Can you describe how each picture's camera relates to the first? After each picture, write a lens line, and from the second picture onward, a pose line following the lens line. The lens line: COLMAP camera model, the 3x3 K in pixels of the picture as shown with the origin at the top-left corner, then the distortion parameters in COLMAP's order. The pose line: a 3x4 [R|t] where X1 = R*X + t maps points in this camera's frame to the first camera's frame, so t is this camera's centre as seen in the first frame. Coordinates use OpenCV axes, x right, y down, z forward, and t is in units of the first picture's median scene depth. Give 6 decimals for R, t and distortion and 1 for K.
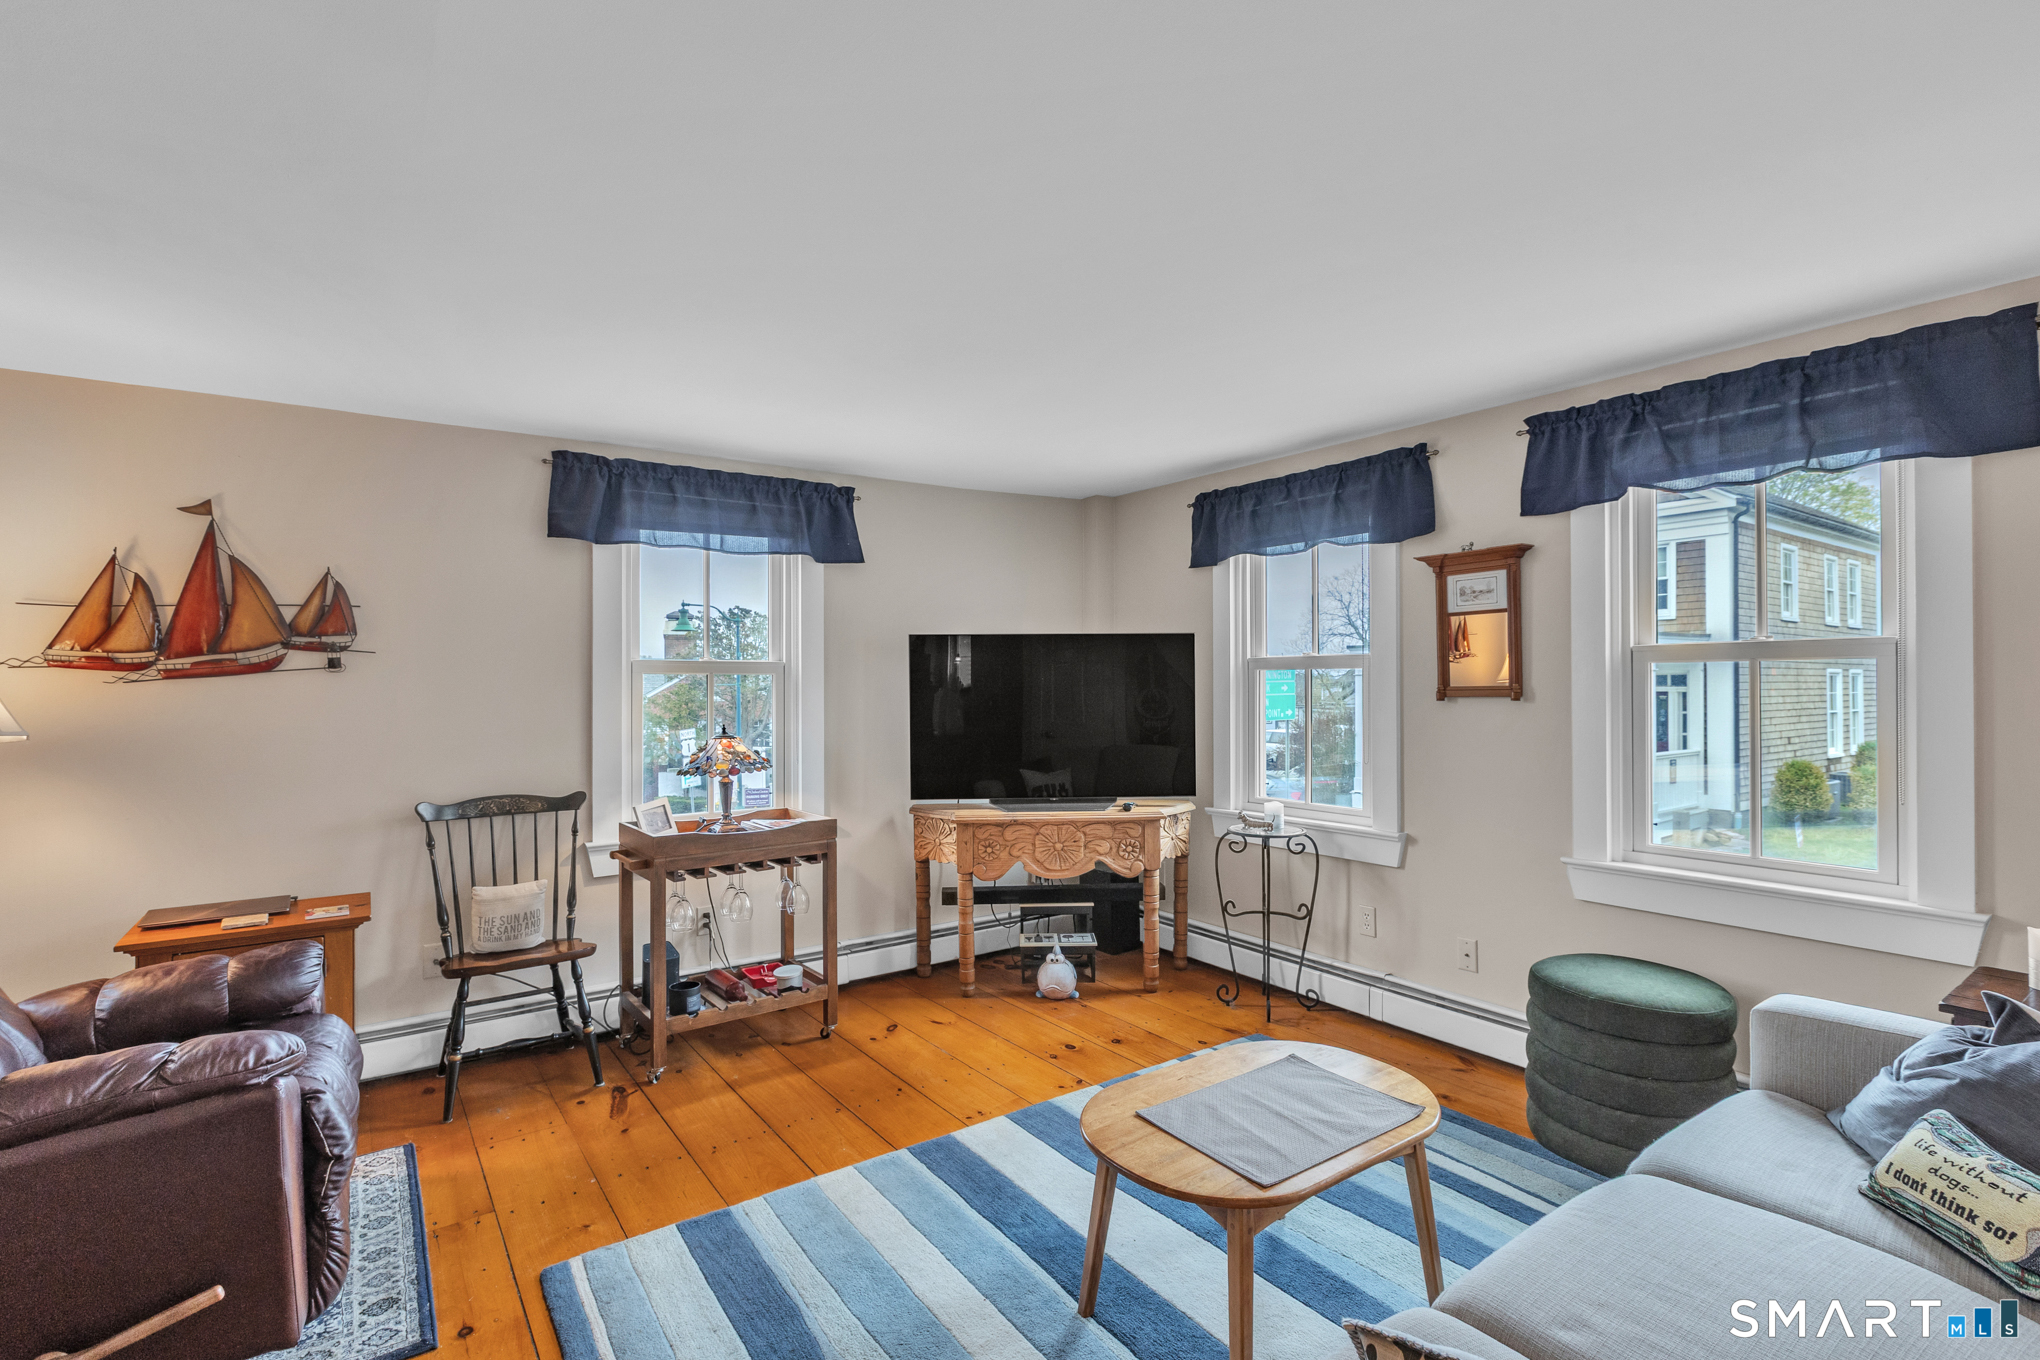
lens RADIAL K [[933.9, 0, 1020.0], [0, 933.9, 680.0], [0, 0, 1]] dist [-0.000157, -0.000166]
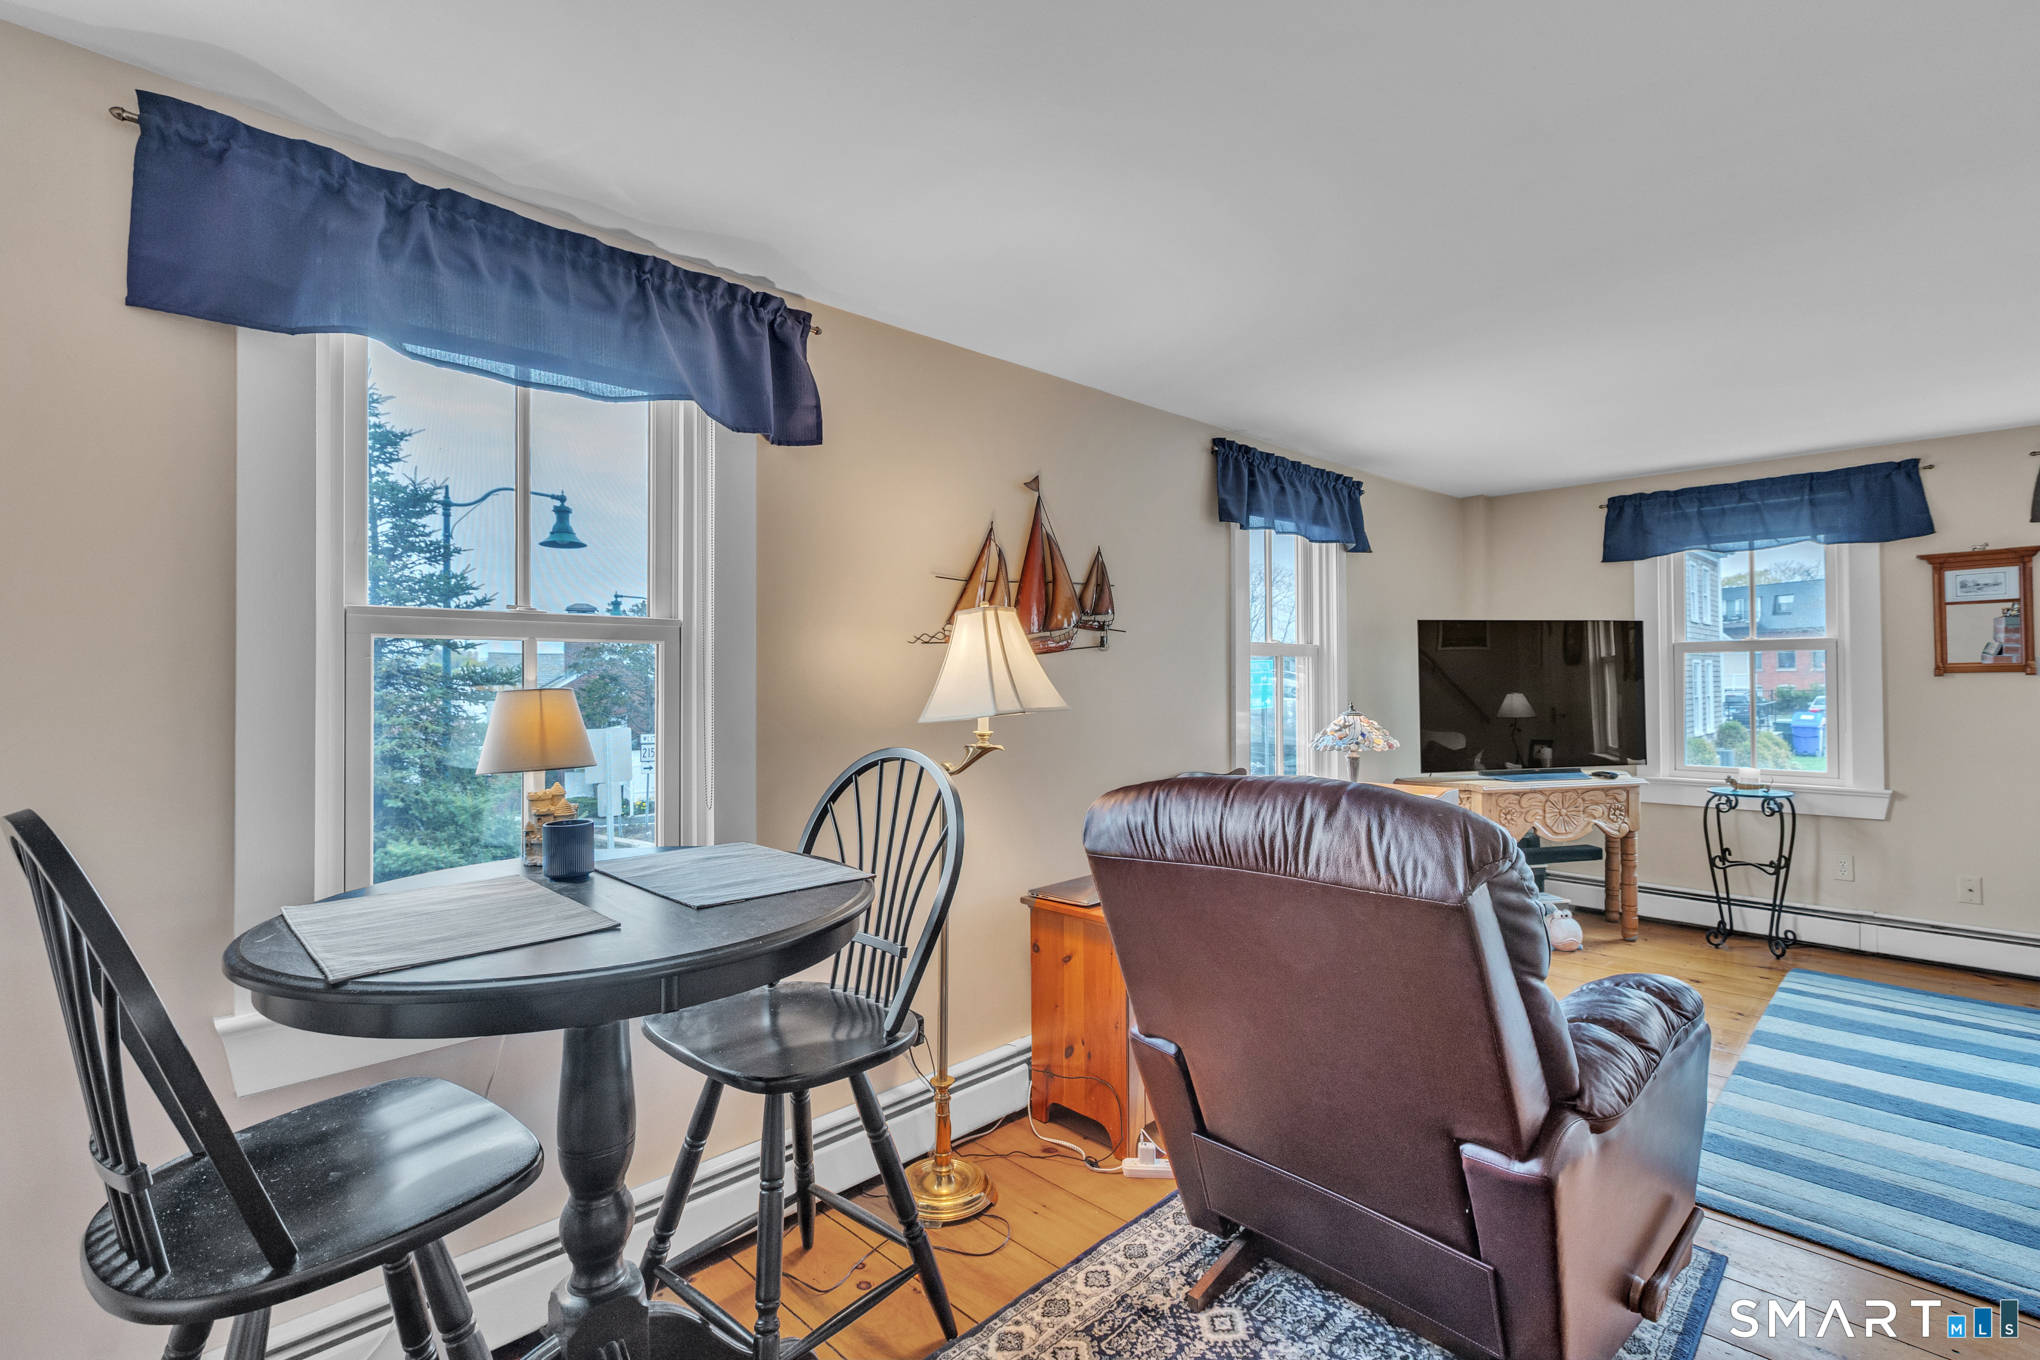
lens RADIAL K [[915.5, 0, 1018.7], [0, 915.5, 670.4], [0, 0, 1]] dist [-0.000690, -0.000441]
pose [[0.987586, -0.003104, 0.157049, -0.879850], [0.003801, 0.999984, -0.004140, 0.014889], [-0.157033, 0.004685, 0.987582, 0.037719]]
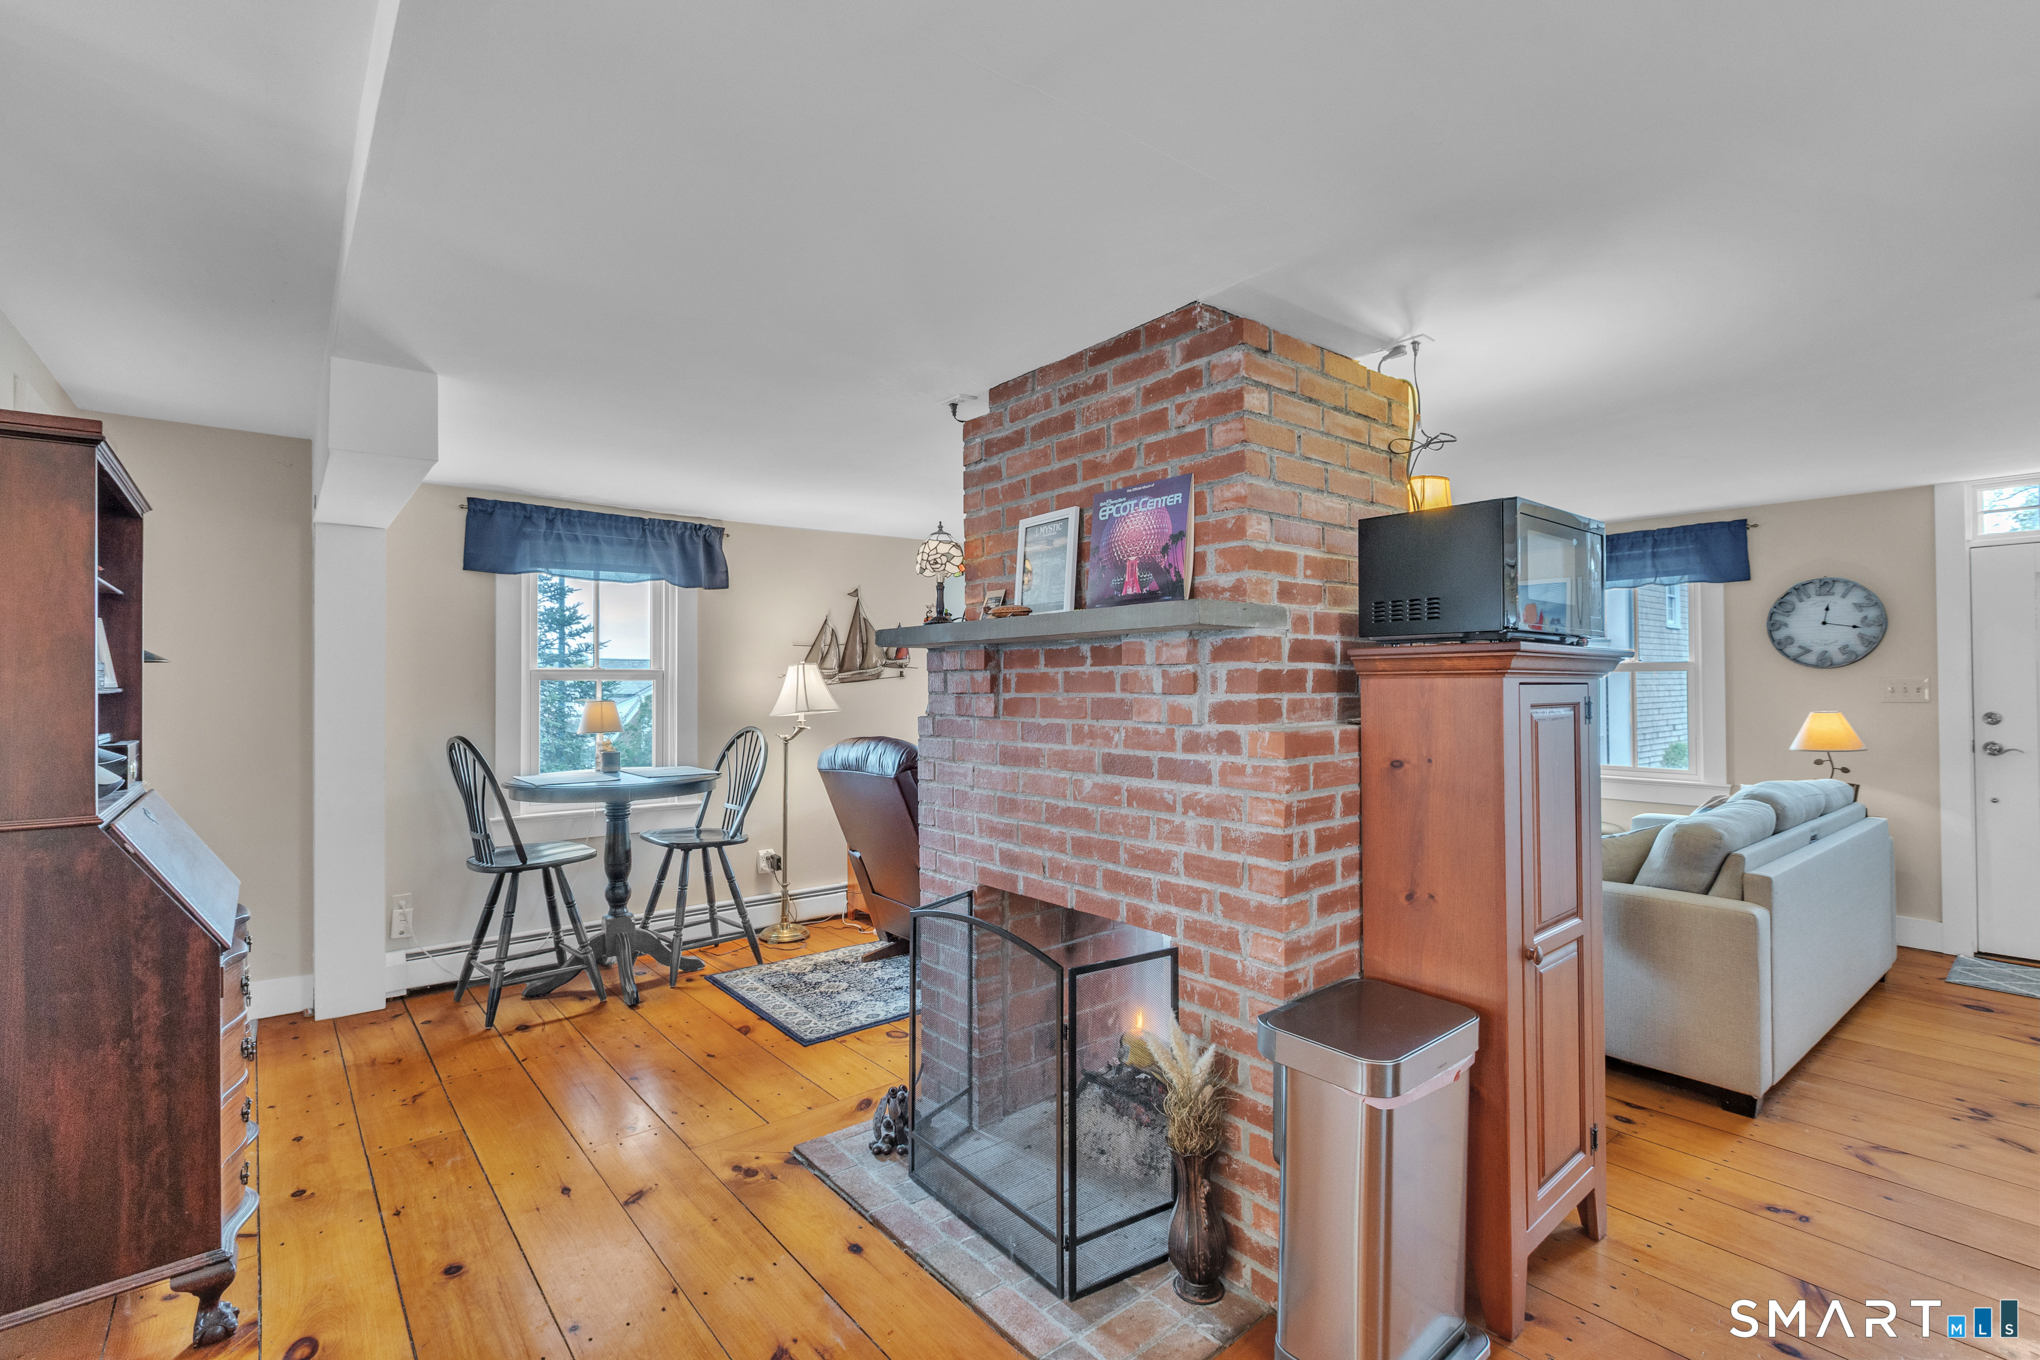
lens RADIAL K [[915.5, 0, 1018.7], [0, 915.5, 670.4], [0, 0, 1]] dist [-0.000690, -0.000441]
pose [[0.997964, -0.001352, 0.063759, -0.556838], [0.001904, 0.999961, -0.008602, -0.008123], [-0.063745, 0.008706, 0.997928, -0.744455]]
